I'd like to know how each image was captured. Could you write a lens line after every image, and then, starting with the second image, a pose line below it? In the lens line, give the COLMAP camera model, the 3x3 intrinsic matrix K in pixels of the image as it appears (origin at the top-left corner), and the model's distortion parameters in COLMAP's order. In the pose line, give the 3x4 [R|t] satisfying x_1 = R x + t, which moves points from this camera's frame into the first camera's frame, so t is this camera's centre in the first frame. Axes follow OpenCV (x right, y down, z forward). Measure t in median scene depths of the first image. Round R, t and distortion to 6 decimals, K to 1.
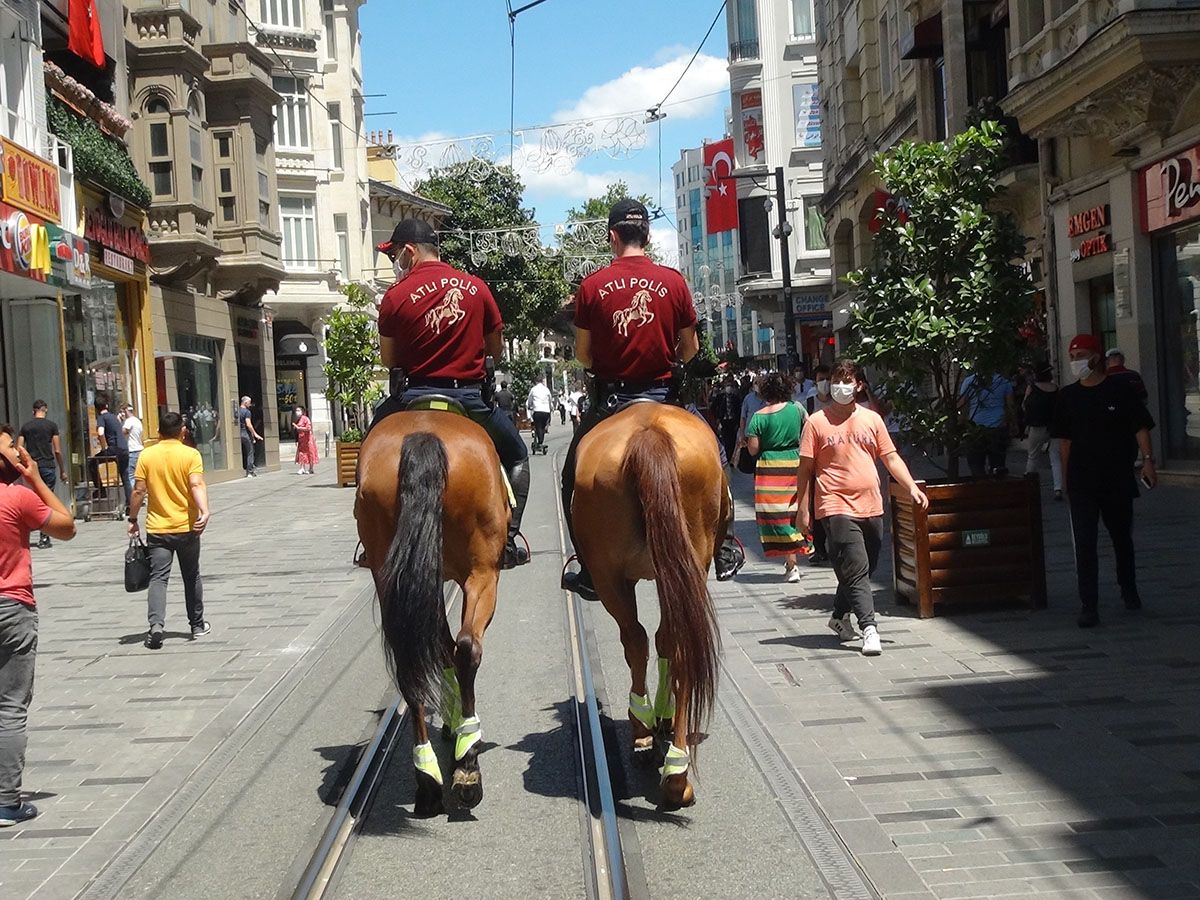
lens RADIAL K [[1883.5, 0, 602.3], [0, 1883.5, 454.8], [0, 0, 1]] dist [0.032085, -0.113189]
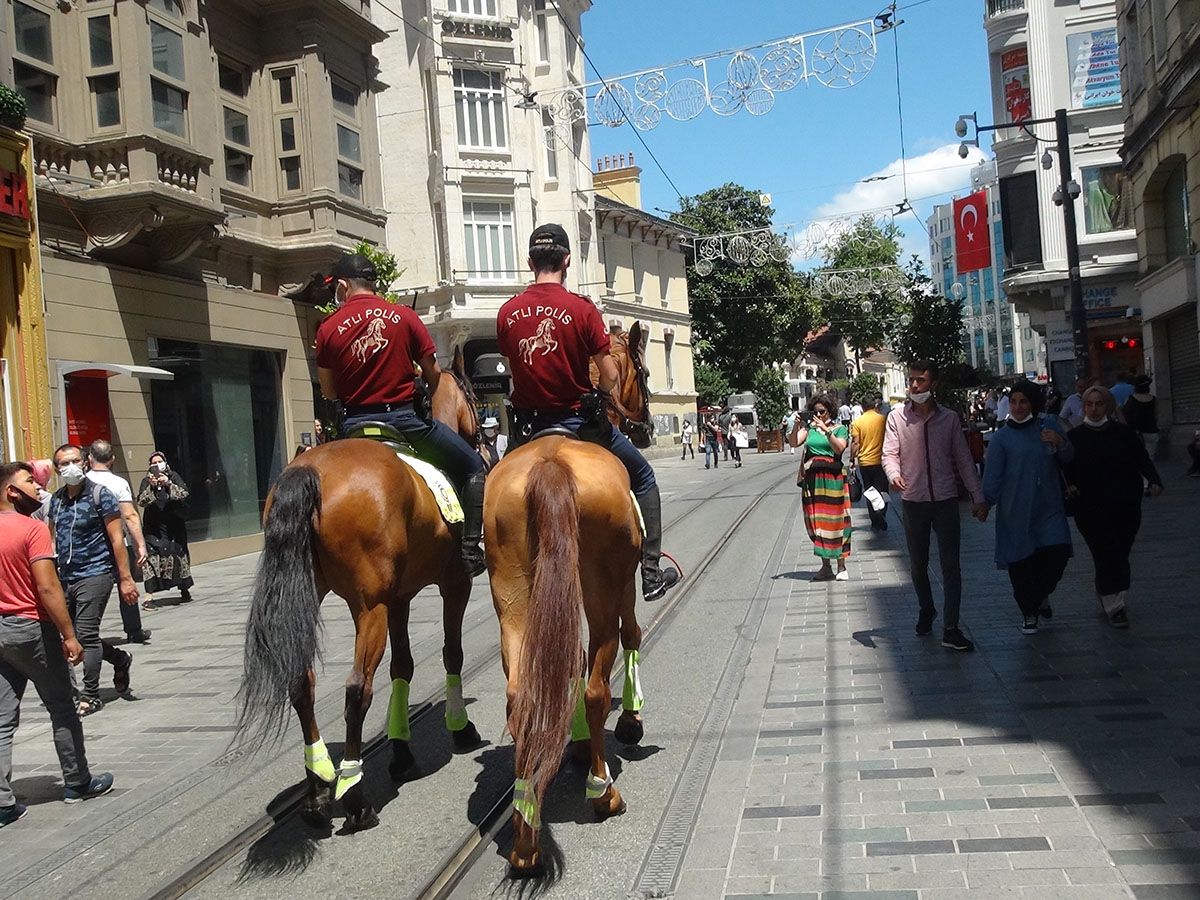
lens RADIAL K [[1311.8, 0, 600.0], [0, 1311.8, 450.0], [0, 0, 1]] dist [0.008332, -0.009112]
pose [[0.977782, -0.014305, -0.209138, 0.018583], [0.013478, 0.999895, -0.005379, -0.013495], [0.209193, 0.002441, 0.977871, 0.393686]]
